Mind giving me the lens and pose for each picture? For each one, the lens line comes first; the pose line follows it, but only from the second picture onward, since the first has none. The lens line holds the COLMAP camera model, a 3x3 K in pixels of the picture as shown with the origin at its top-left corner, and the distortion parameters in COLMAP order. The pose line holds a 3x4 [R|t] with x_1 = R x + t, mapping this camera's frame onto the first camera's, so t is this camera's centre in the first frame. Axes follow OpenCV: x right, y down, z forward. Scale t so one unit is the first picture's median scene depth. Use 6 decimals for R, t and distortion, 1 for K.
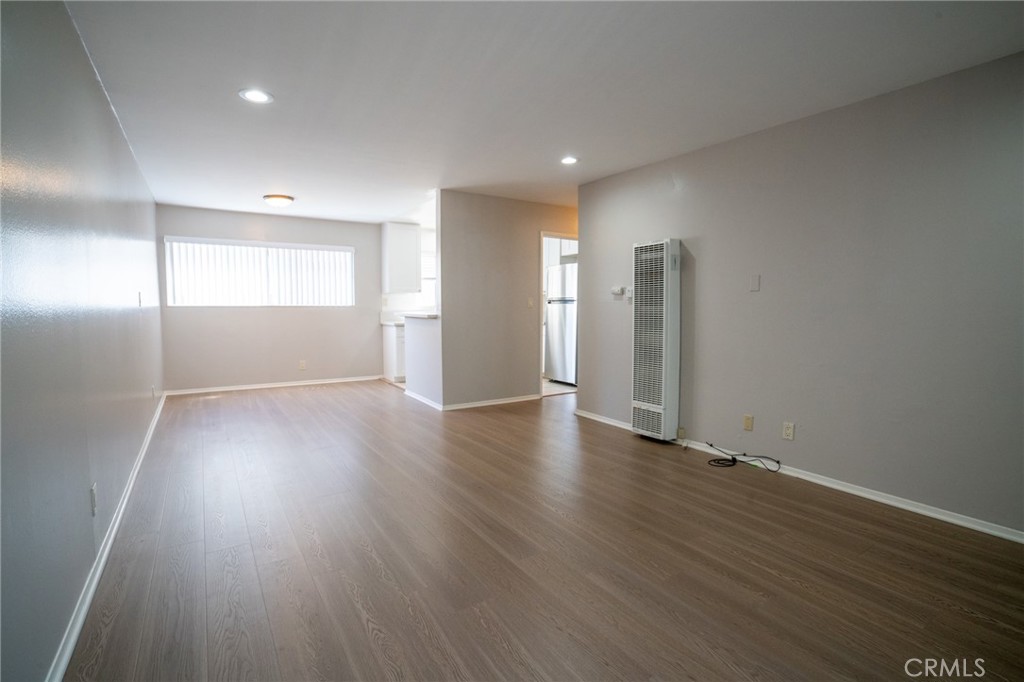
lens RADIAL K [[483.0, 0, 512.0], [0, 483.0, 341.0], [0, 0, 1]] dist [-0.055438, 0.020582]
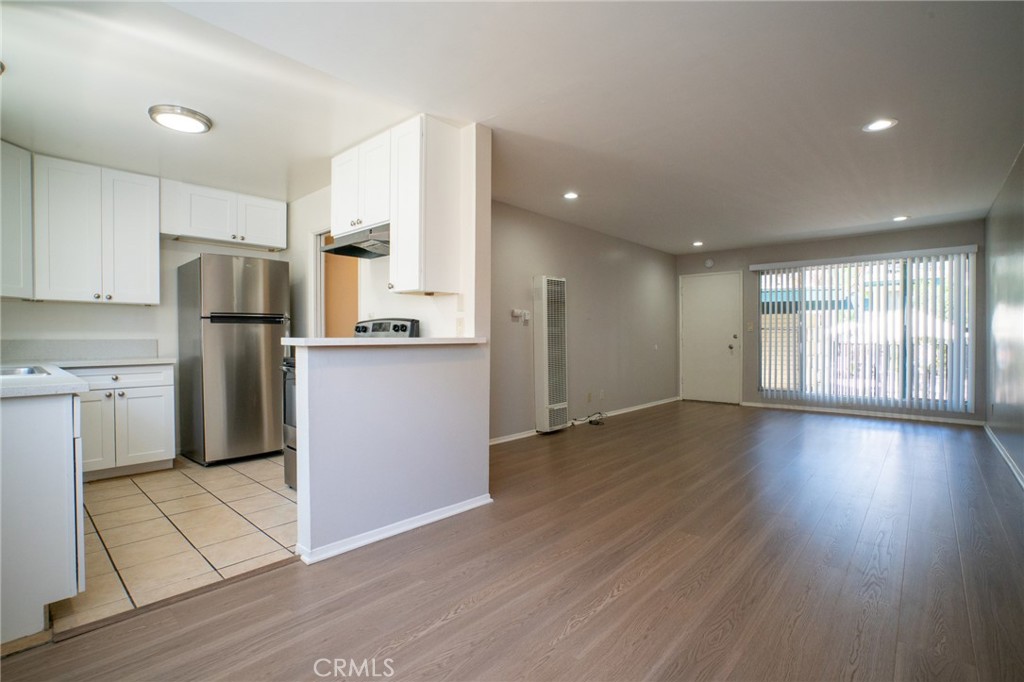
lens RADIAL K [[483.0, 0, 512.0], [0, 483.0, 341.0], [0, 0, 1]] dist [-0.055438, 0.020582]
pose [[-0.244682, -0.017401, 0.969447, -0.930801], [0.071071, 0.996827, 0.035830, -0.090583], [-0.966995, 0.077667, -0.242669, 1.425675]]
